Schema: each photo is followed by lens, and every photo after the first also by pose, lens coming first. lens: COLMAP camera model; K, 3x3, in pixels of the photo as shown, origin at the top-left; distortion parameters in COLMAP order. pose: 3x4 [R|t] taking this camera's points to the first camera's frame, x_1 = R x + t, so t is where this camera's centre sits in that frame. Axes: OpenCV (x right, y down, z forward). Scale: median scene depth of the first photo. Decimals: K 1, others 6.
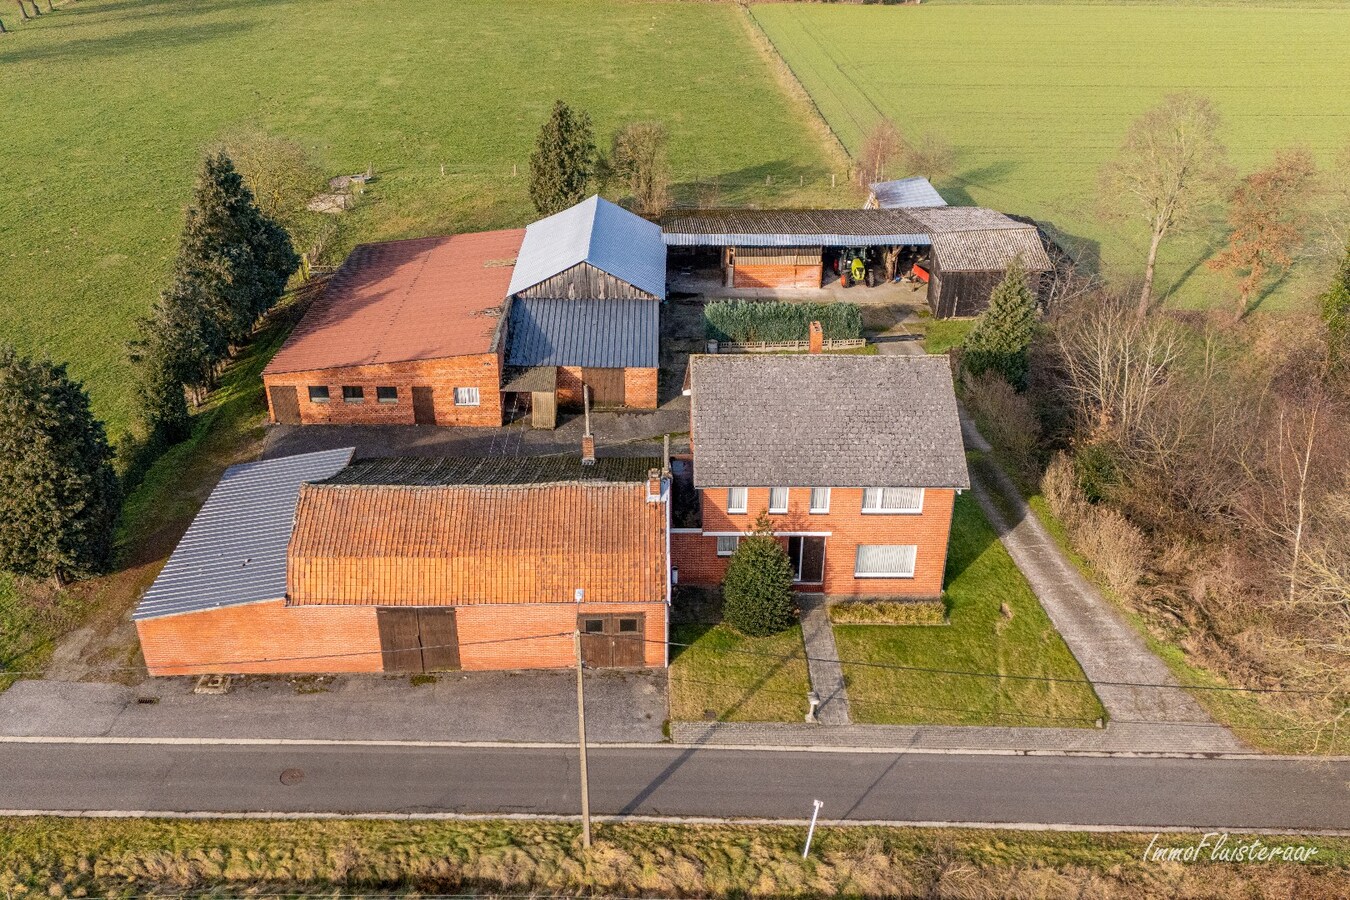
lens RADIAL K [[1147.3, 0, 680.6], [0, 1147.3, 436.3], [0, 0, 1]] dist [0.084182, -0.068822]
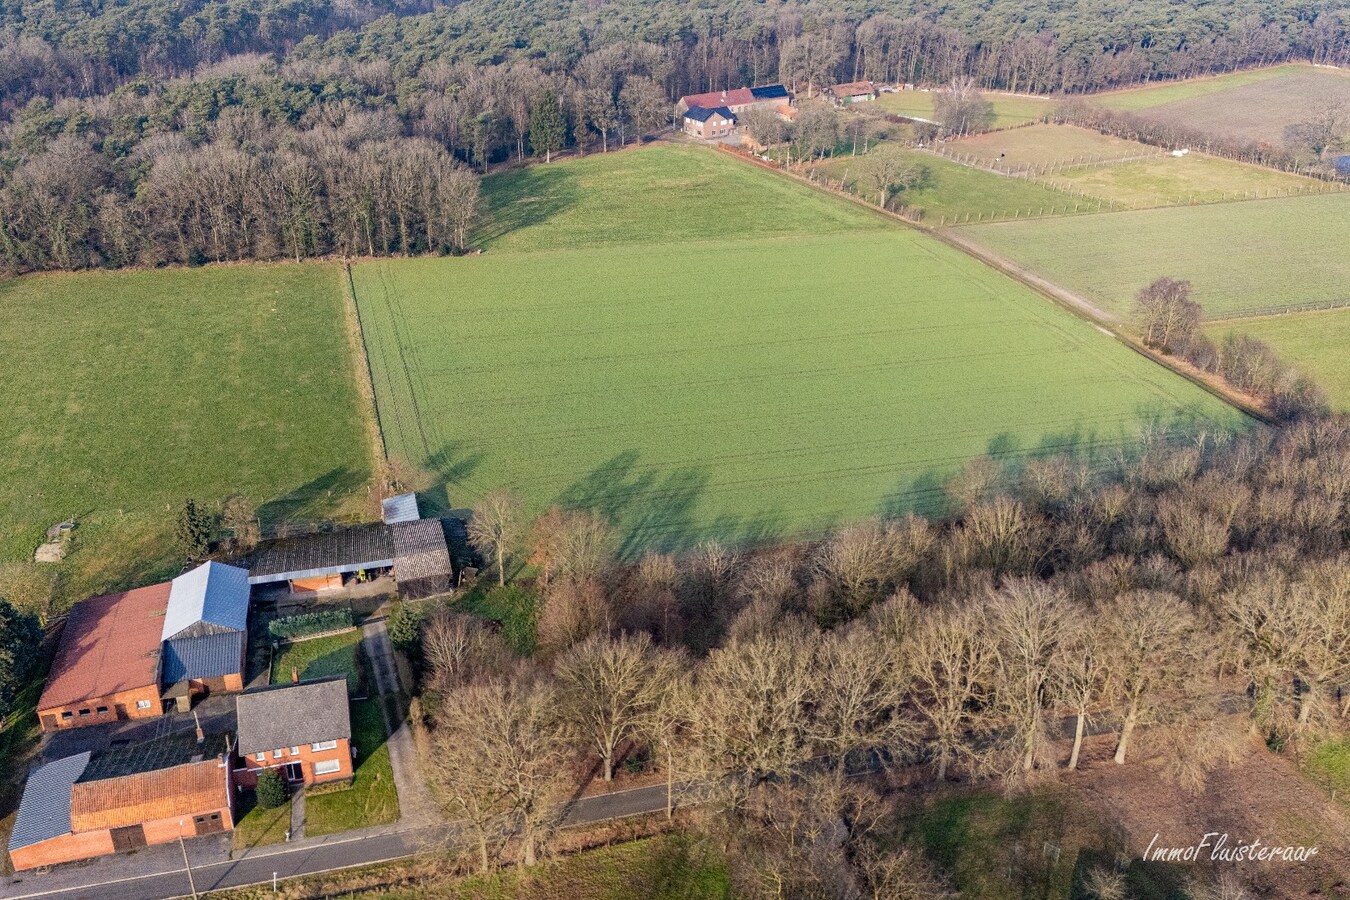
lens RADIAL K [[1147.3, 0, 680.6], [0, 1147.3, 436.3], [0, 0, 1]] dist [0.084182, -0.068822]
pose [[0.969206, -0.104912, 0.222785, 0.350224], [0.106483, 0.994302, 0.004982, -0.434443], [-0.222038, 0.018894, 0.974855, -1.342043]]
